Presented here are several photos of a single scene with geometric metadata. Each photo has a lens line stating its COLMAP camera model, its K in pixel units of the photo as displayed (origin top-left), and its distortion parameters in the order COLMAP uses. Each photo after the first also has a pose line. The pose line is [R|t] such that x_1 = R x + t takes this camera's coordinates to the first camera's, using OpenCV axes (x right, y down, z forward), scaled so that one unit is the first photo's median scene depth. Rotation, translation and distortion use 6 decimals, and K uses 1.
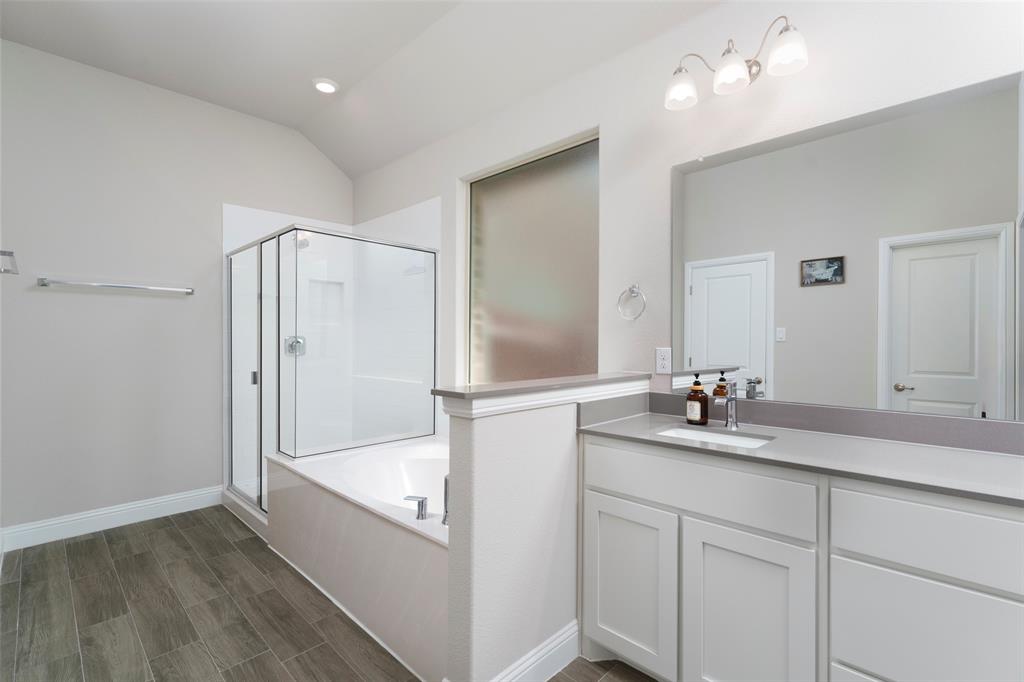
lens RADIAL K [[486.1, 0, 504.7], [0, 486.1, 341.9], [0, 0, 1]] dist [-0.001532, -0.000292]
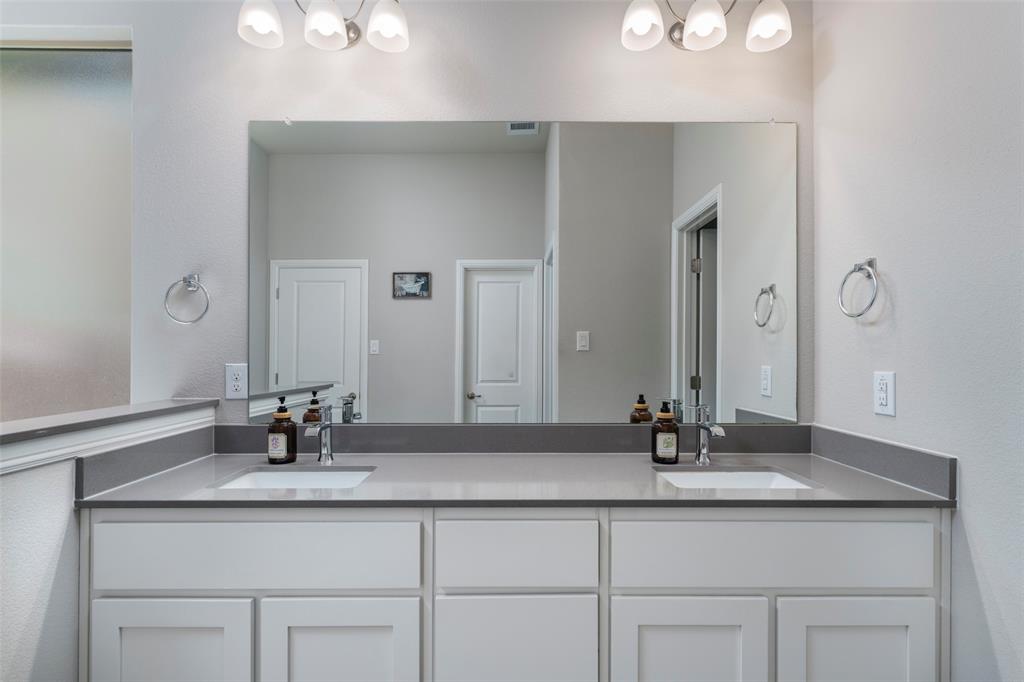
lens RADIAL K [[486.1, 0, 507.3], [0, 486.1, 350.0], [0, 0, 1]] dist [-0.001532, -0.000292]
pose [[0.697334, 0.004495, 0.716733, 0.083668], [0.002354, 0.999961, -0.008561, -0.001467], [-0.716743, 0.007657, 0.697295, 0.187989]]
